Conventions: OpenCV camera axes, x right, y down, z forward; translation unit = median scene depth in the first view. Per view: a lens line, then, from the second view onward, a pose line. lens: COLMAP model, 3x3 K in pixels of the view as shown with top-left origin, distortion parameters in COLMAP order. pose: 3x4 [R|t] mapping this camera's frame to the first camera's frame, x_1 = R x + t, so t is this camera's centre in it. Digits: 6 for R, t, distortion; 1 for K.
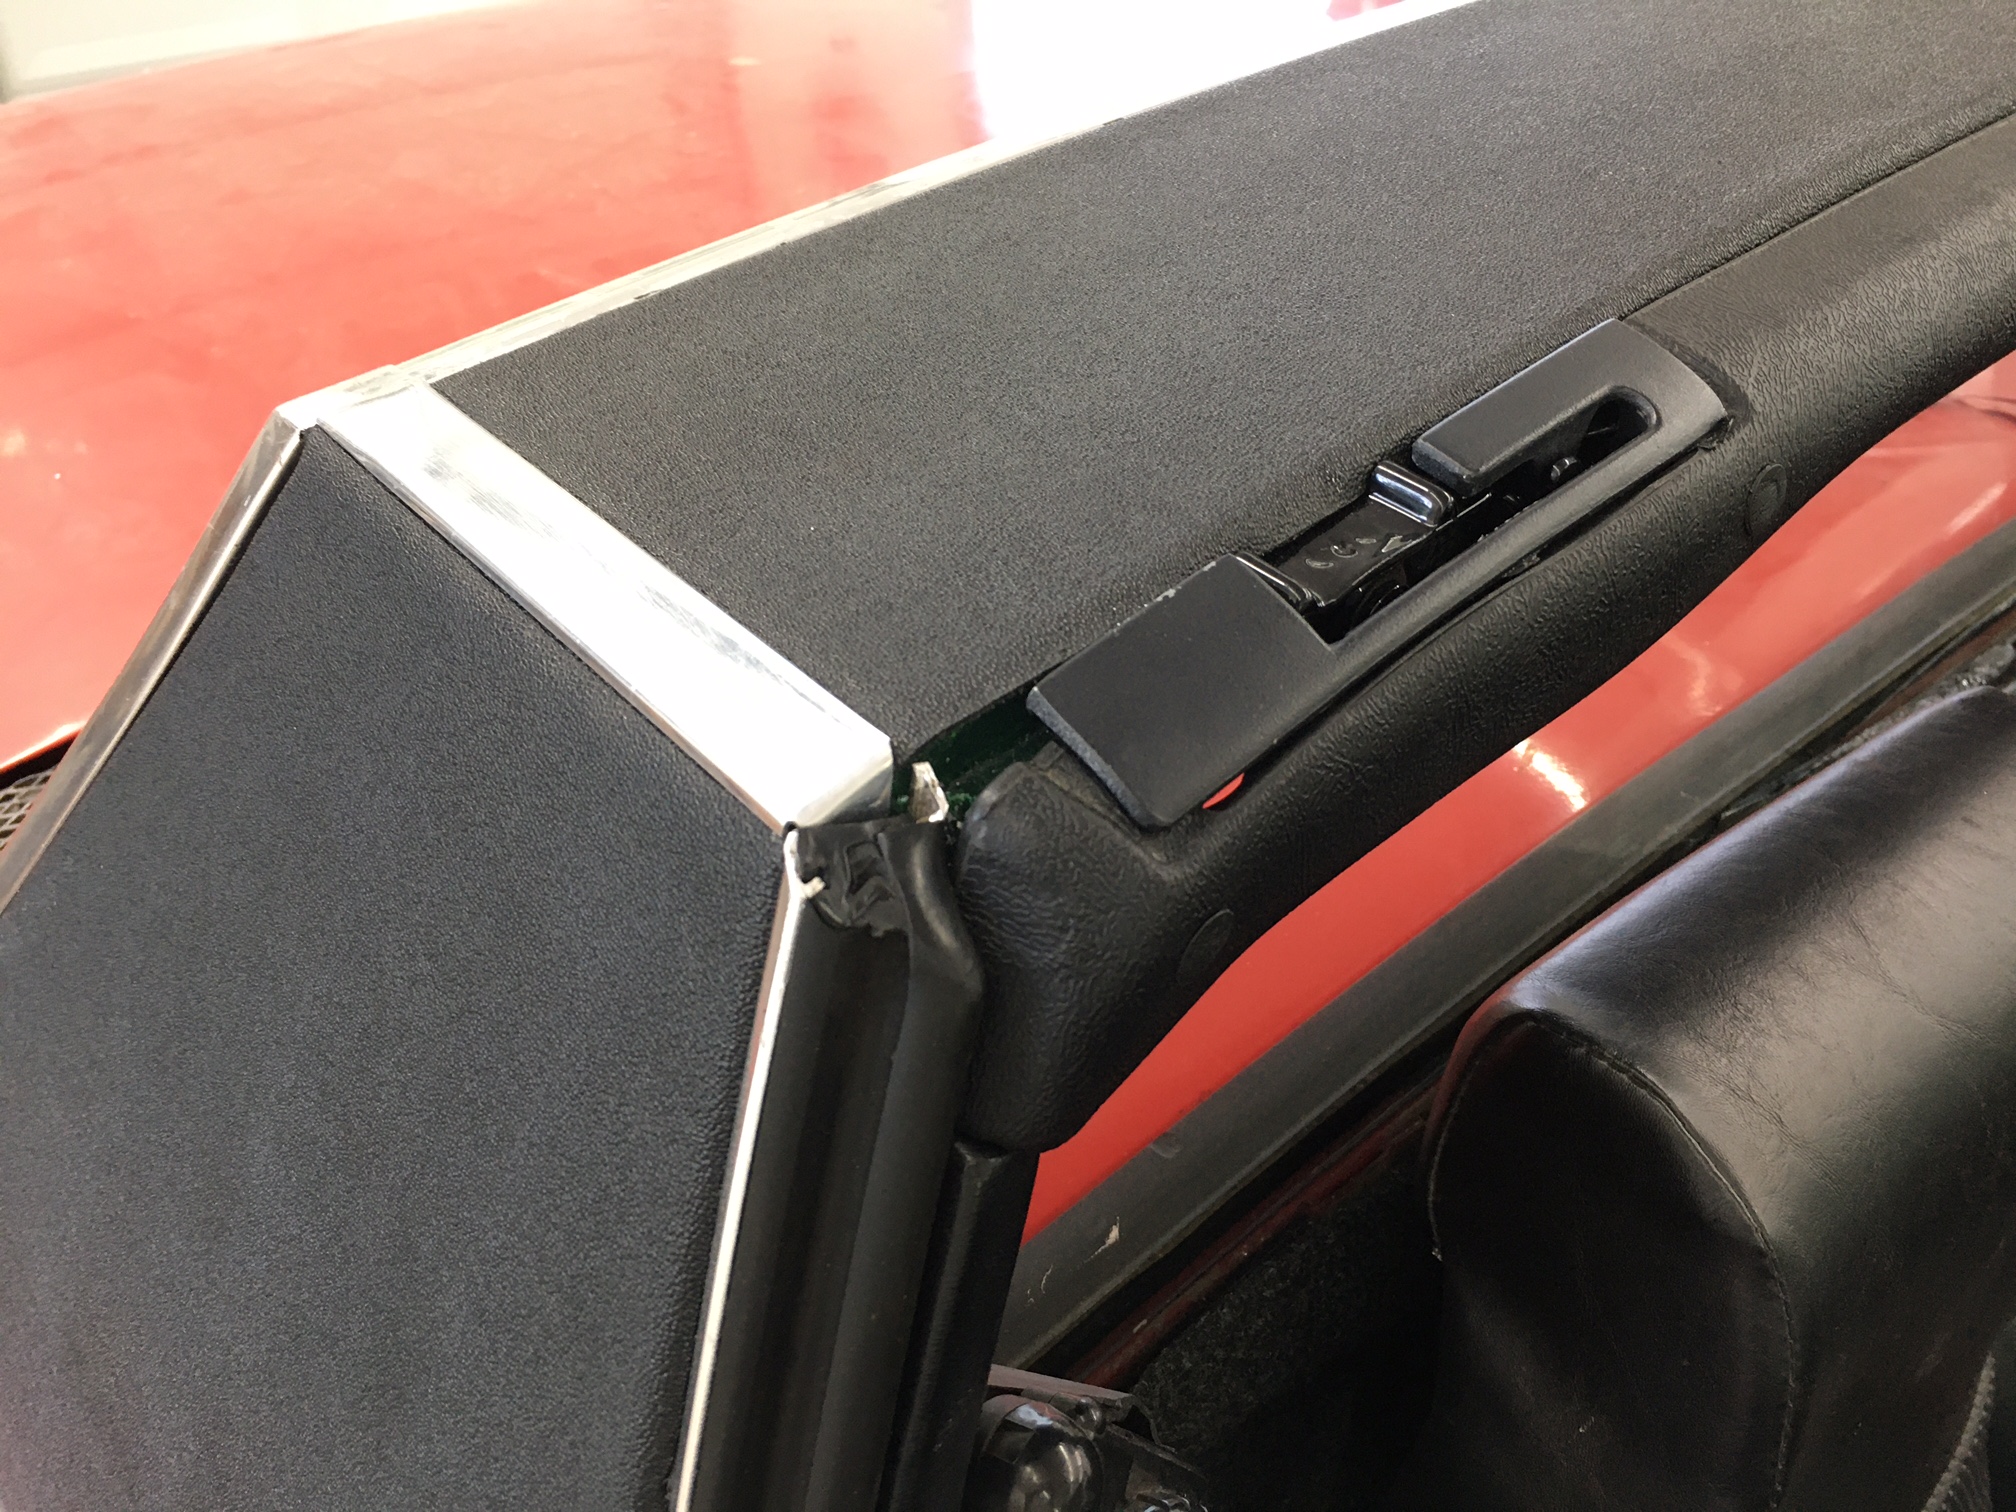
lens RADIAL K [[1703.3, 0, 1004.0], [0, 1703.3, 756.3], [0, 0, 1]] dist [0.004904, -0.003499]
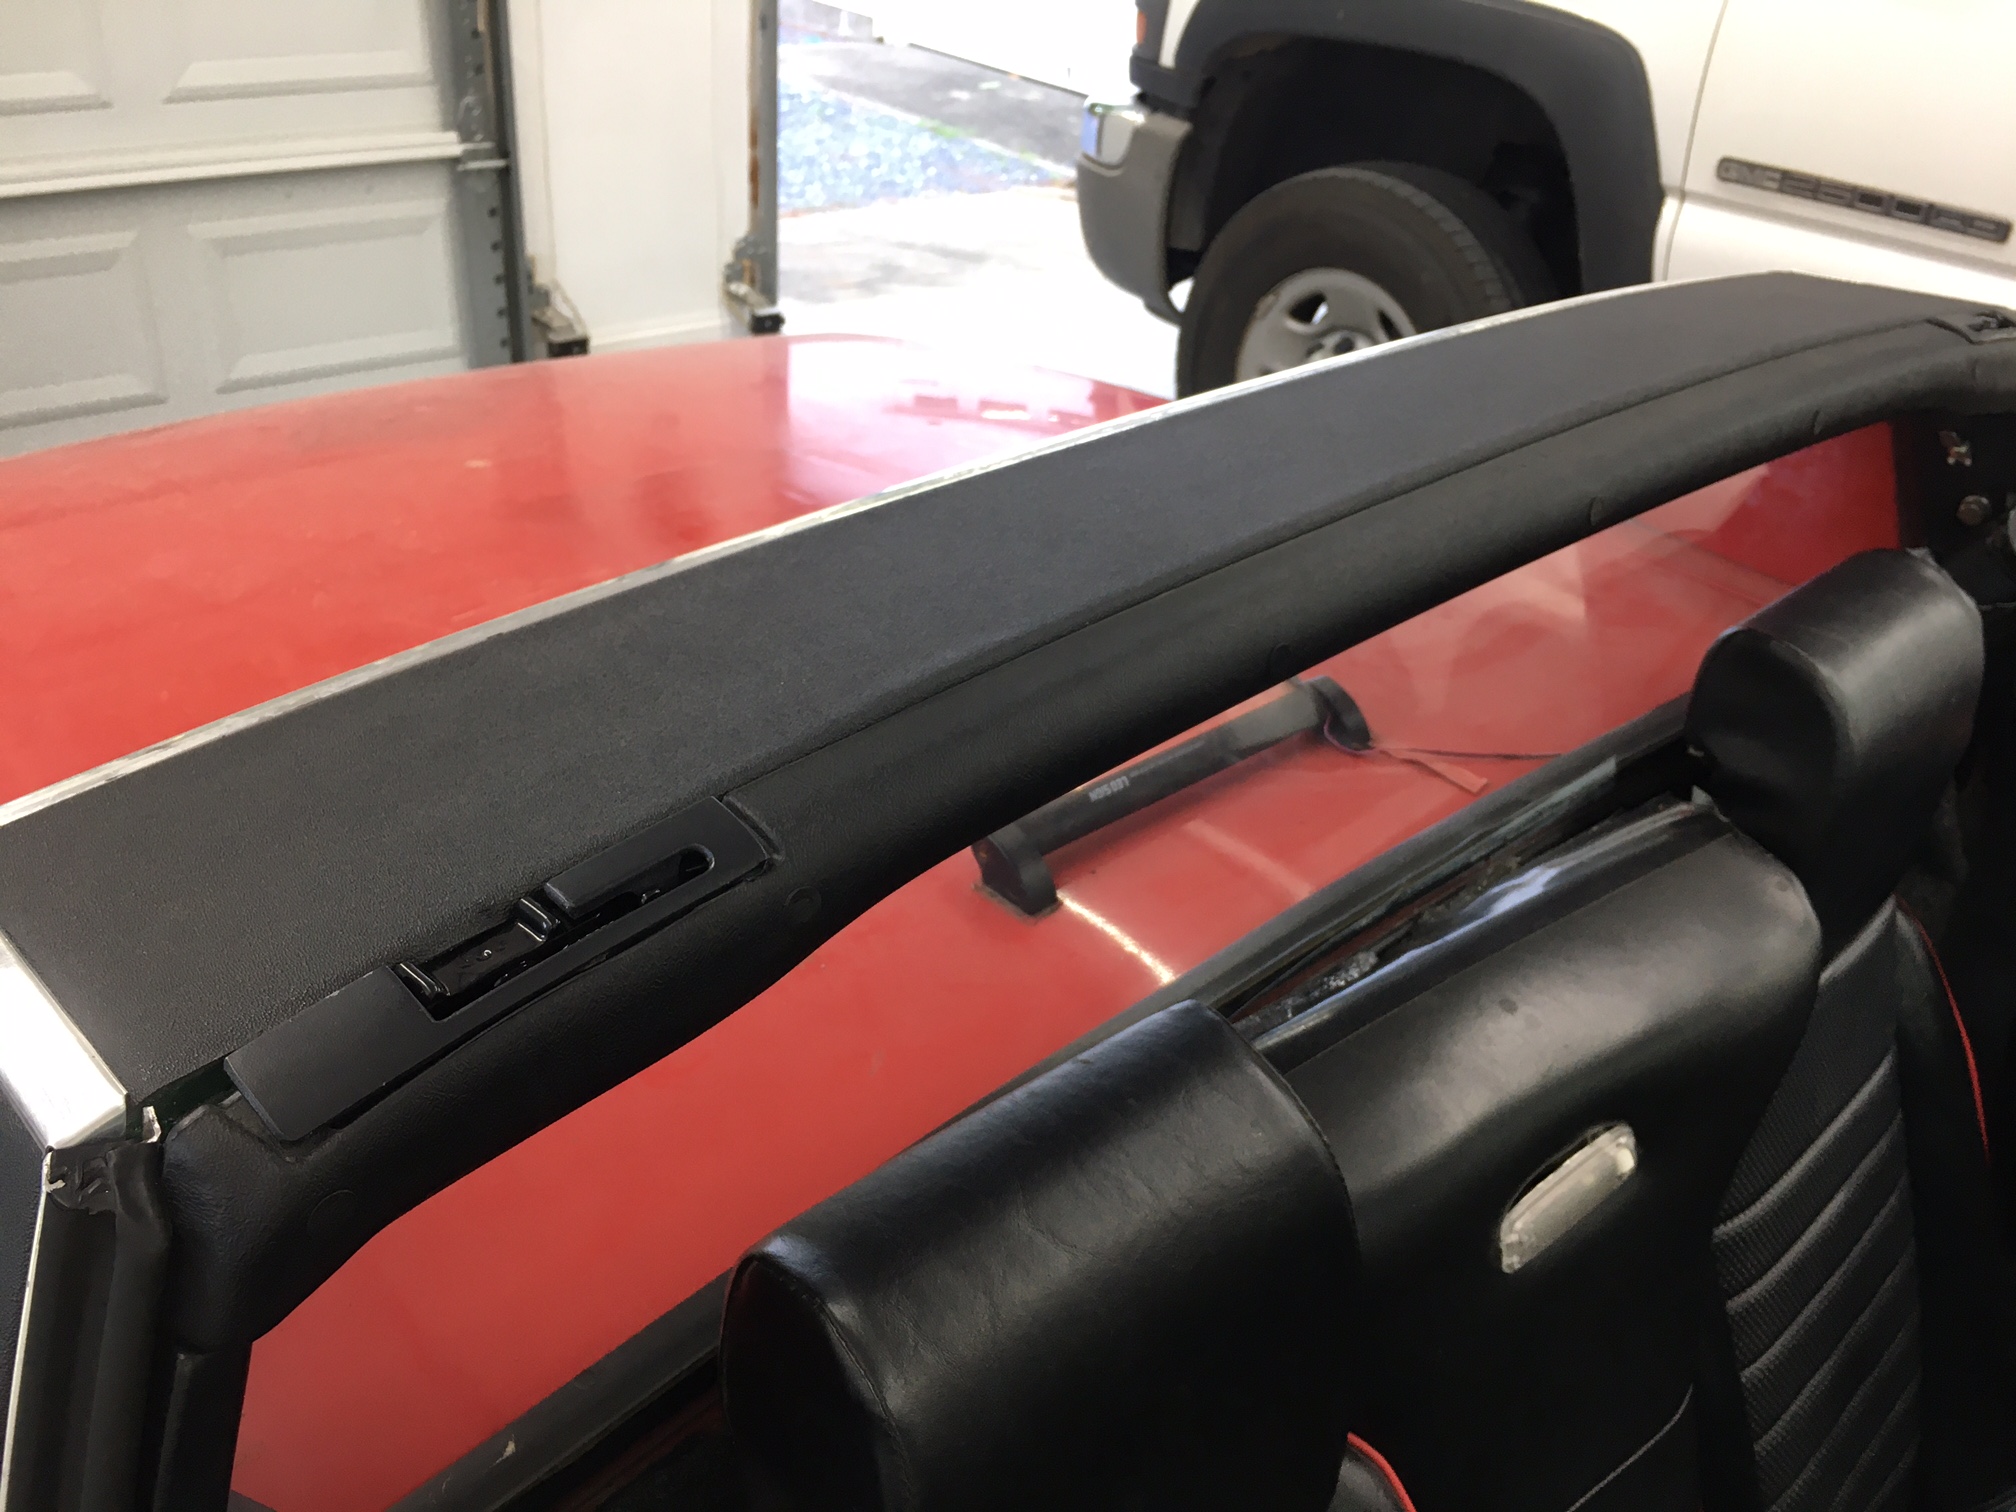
lens RADIAL K [[1703.3, 0, 1012.0], [0, 1703.3, 757.9], [0, 0, 1]] dist [0.004904, -0.003499]
pose [[0.997566, -0.021743, 0.066251, 0.692170], [0.032215, 0.986370, -0.161357, -0.036218], [-0.061840, 0.163099, 0.984670, -0.748055]]
